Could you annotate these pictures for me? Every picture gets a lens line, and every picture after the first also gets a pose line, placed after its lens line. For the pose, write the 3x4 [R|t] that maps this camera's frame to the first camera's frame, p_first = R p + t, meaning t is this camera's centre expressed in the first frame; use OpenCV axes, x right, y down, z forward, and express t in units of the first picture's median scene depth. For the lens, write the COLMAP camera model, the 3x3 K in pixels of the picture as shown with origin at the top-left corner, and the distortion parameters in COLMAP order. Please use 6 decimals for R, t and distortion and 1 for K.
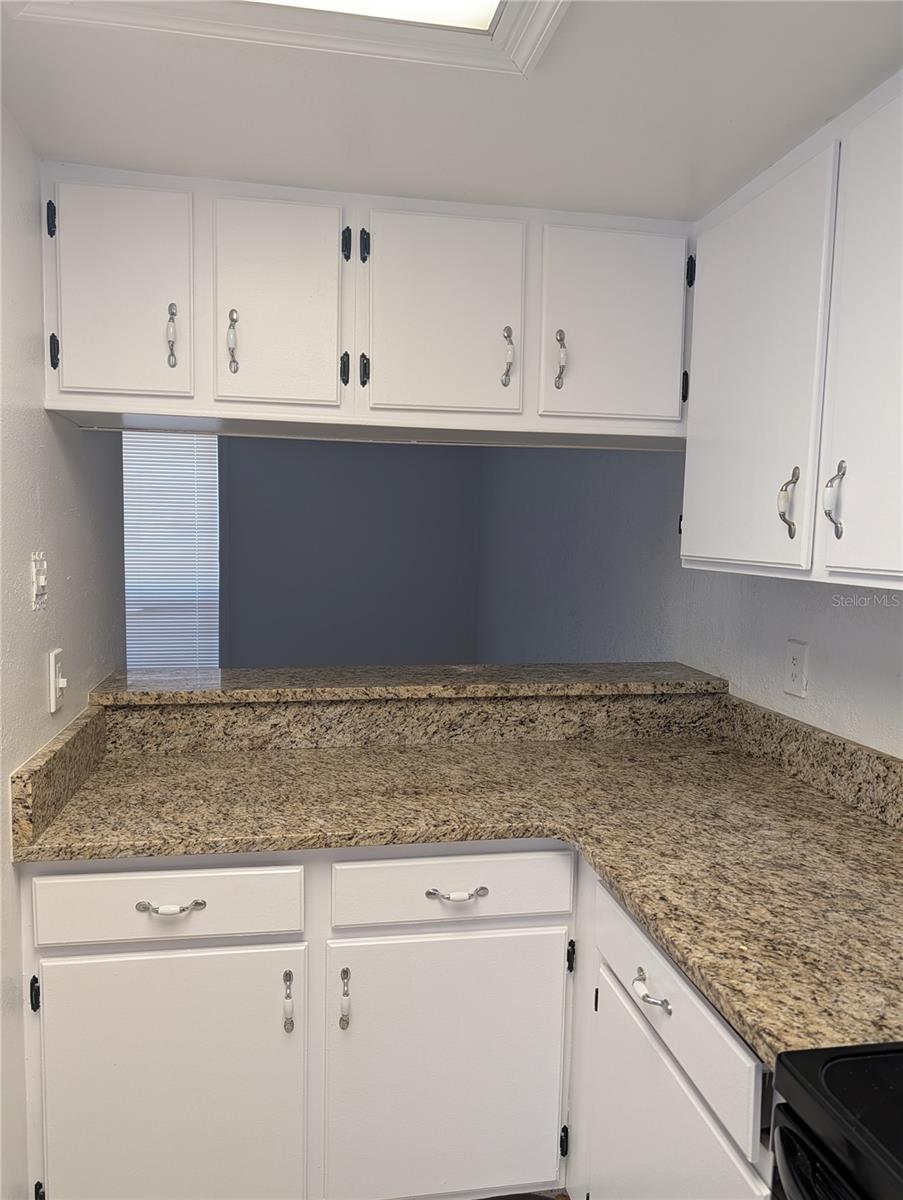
lens RADIAL K [[893.2, 0, 451.0], [0, 893.2, 607.3], [0, 0, 1]] dist [-0.004116, -0.004927]
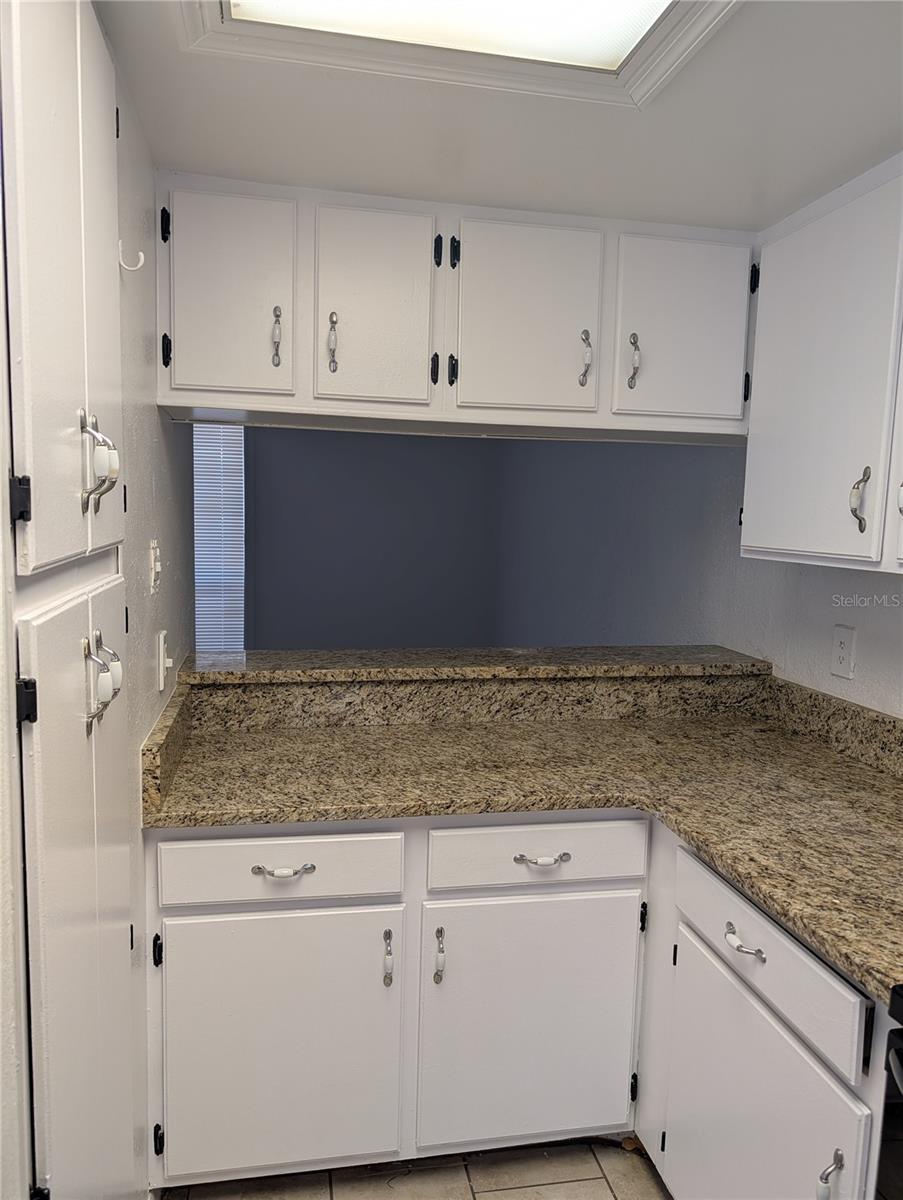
lens RADIAL K [[893.2, 0, 449.1], [0, 893.2, 604.6], [0, 0, 1]] dist [-0.004116, -0.004927]
pose [[0.999855, 0.004913, 0.016294, -0.120990], [-0.005191, 0.999841, 0.017053, -0.004508], [-0.016208, -0.017135, 0.999722, -0.070453]]
